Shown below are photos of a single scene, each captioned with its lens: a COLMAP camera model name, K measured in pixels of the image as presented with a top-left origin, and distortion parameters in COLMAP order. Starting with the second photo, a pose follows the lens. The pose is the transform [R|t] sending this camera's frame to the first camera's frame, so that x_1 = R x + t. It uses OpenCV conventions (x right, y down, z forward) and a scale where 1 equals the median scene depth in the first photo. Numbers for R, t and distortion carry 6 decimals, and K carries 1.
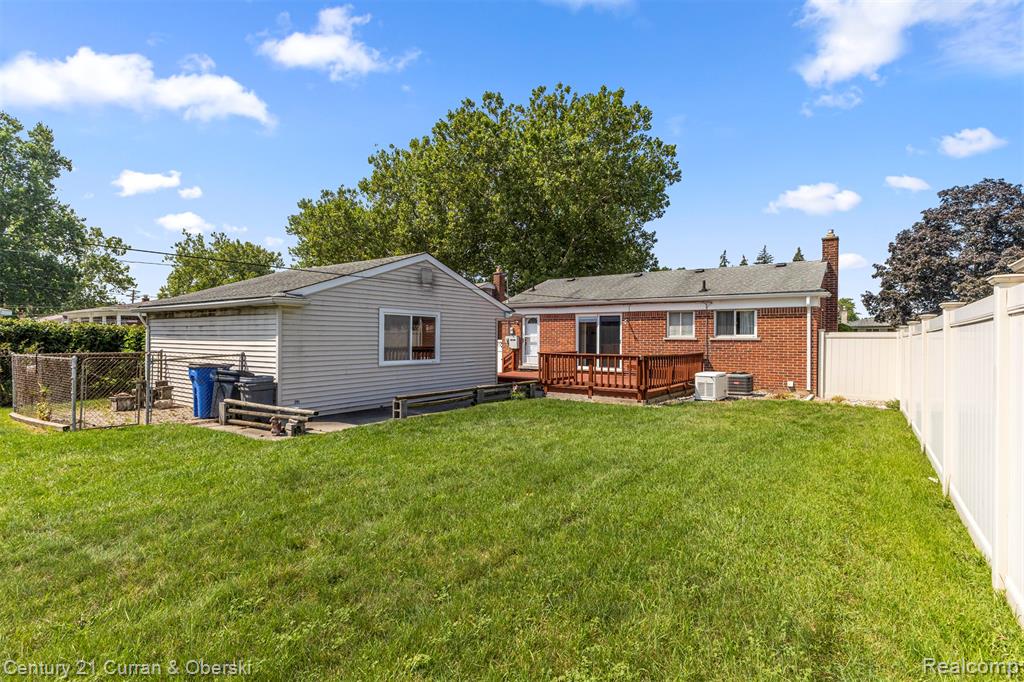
lens RADIAL K [[491.9, 0, 512.0], [0, 491.9, 341.0], [0, 0, 1]] dist [0.002174, -0.000095]
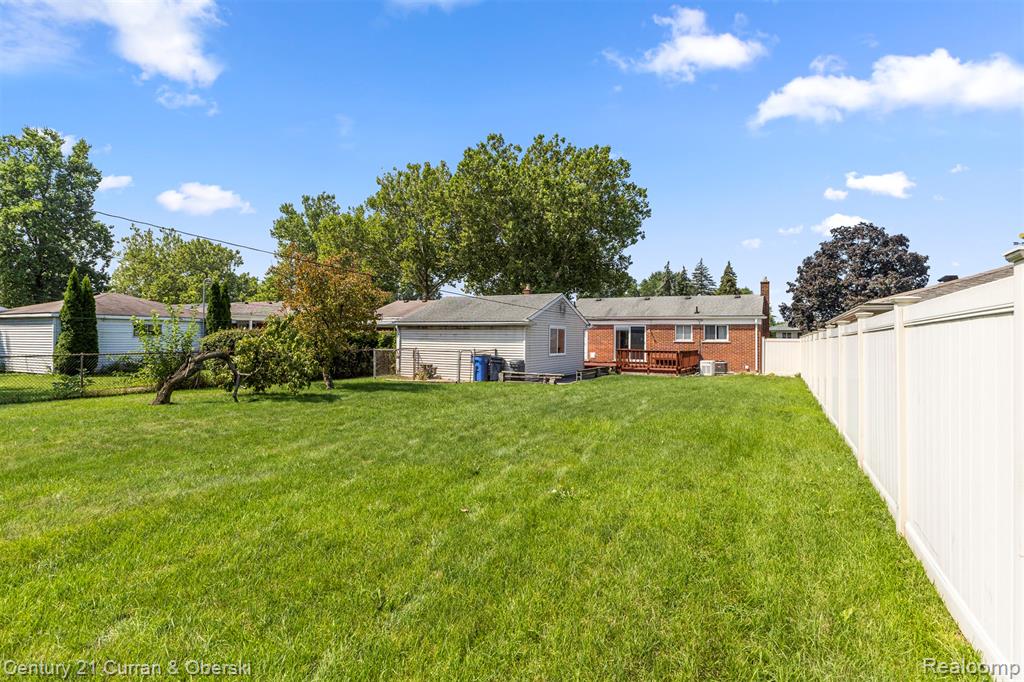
lens RADIAL K [[513.4, 0, 511.3], [0, 513.4, 331.5], [0, 0, 1]] dist [-0.026132, -0.000074]
pose [[0.990517, 0.006055, 0.137254, -0.204914], [-0.003691, 0.999841, -0.017467, -0.002511], [-0.137338, 0.016795, 0.990382, -0.274936]]
